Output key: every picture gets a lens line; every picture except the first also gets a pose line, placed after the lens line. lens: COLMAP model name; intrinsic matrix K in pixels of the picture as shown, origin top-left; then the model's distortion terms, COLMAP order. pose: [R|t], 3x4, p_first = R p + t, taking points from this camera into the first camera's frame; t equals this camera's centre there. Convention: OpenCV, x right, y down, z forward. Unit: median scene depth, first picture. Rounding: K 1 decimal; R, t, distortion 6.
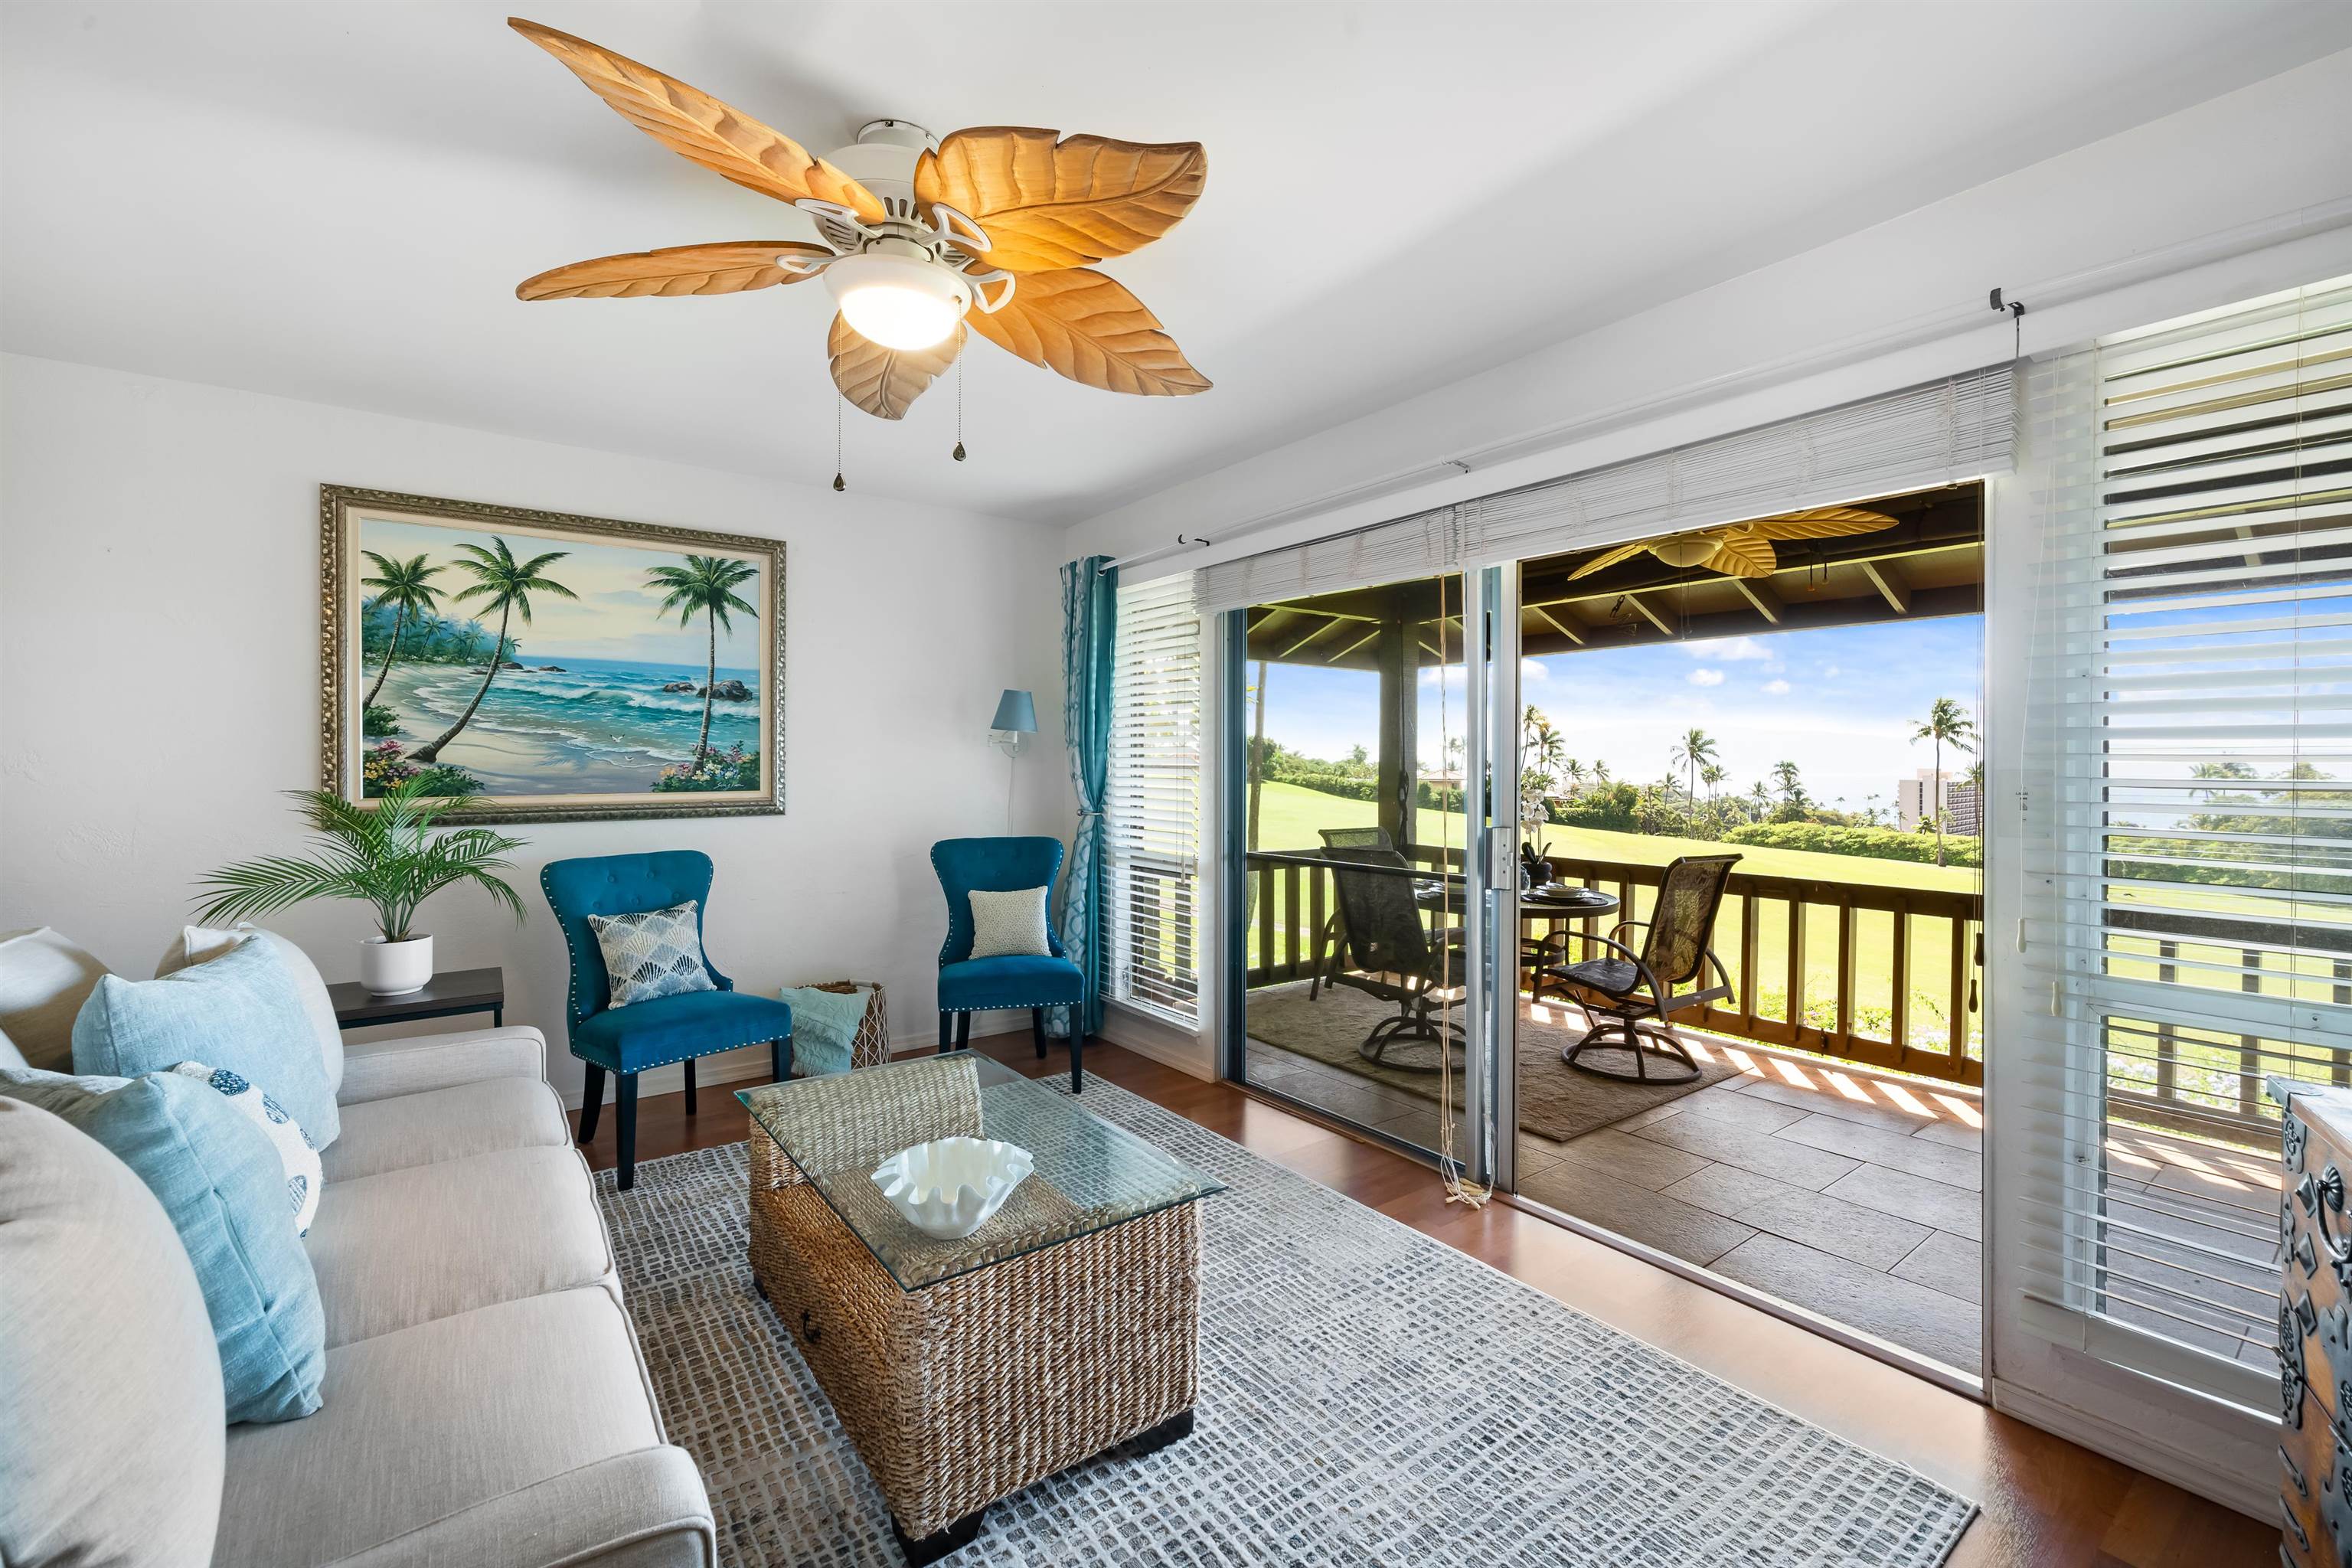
lens RADIAL K [[959.9, 0, 1214.4], [0, 959.9, 761.1], [0, 0, 1]] dist [0.001563, 0.000384]
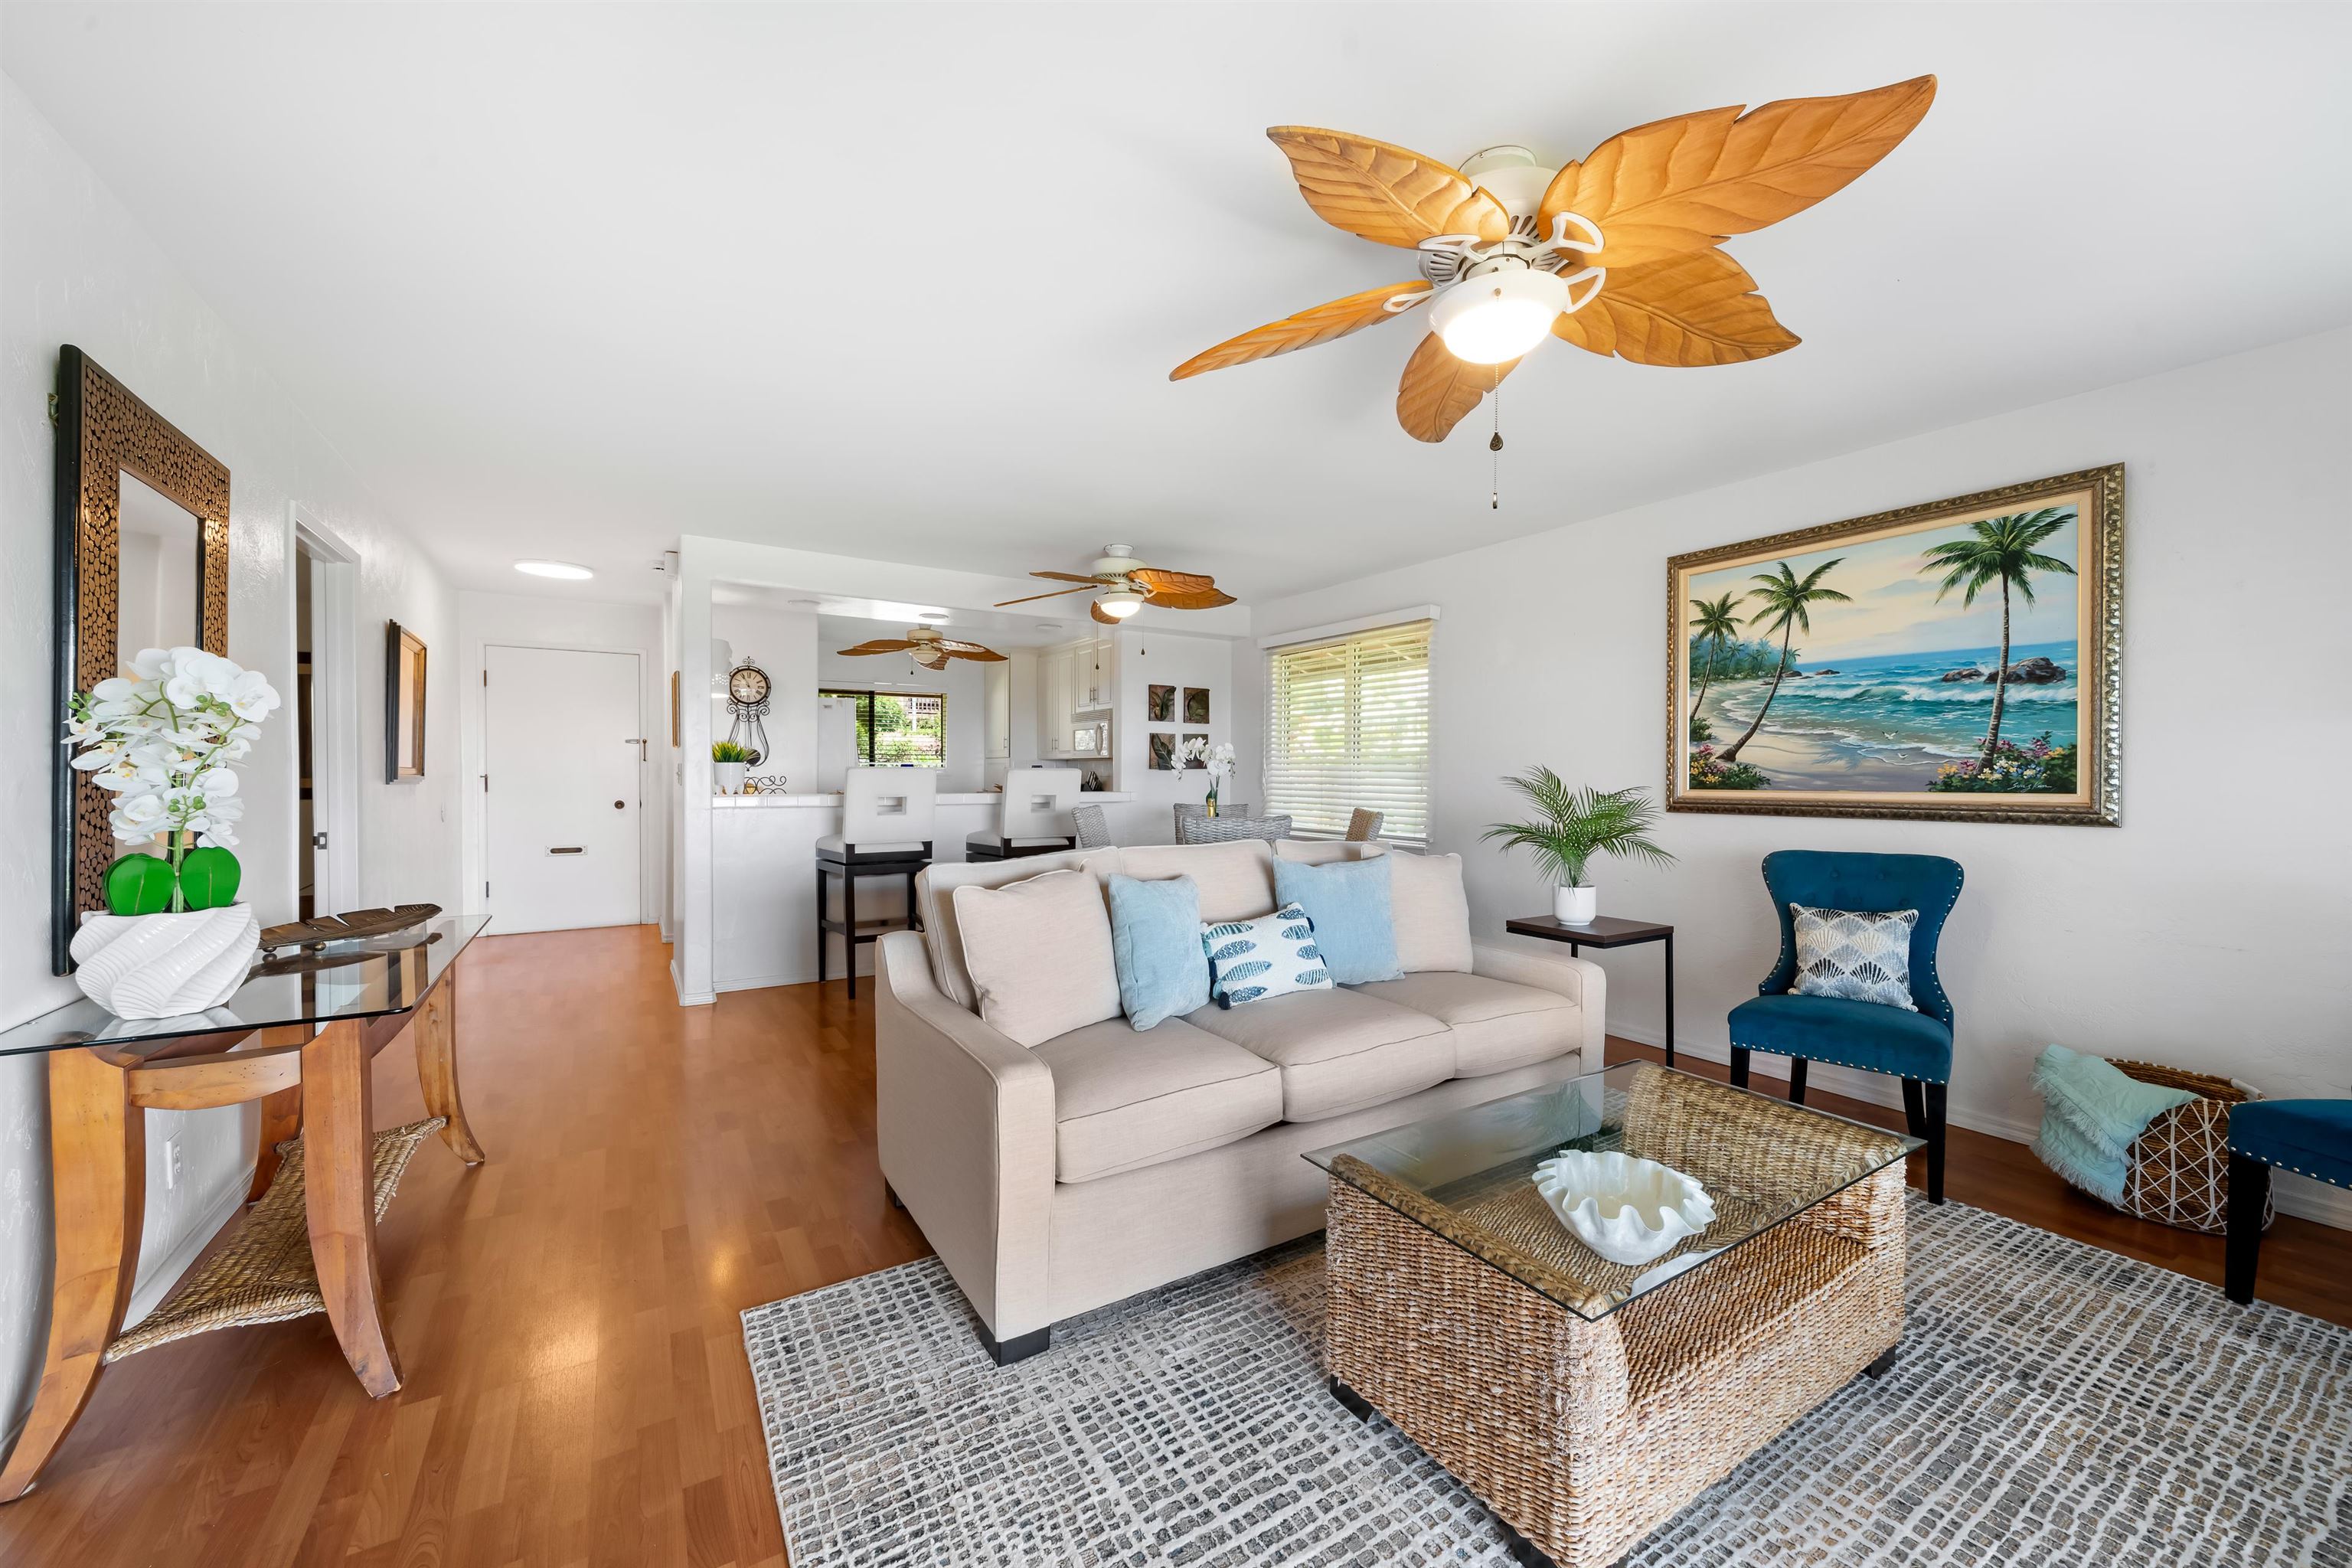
lens RADIAL K [[891.0, 0, 1172.7], [0, 891.0, 778.4], [0, 0, 1]] dist [-0.012666, 0.000949]
pose [[-0.086027, 0.004267, -0.996284, 0.348417], [0.000373, 0.999991, 0.004251, 0.016727], [0.996293, -0.000006, -0.086028, 0.369478]]
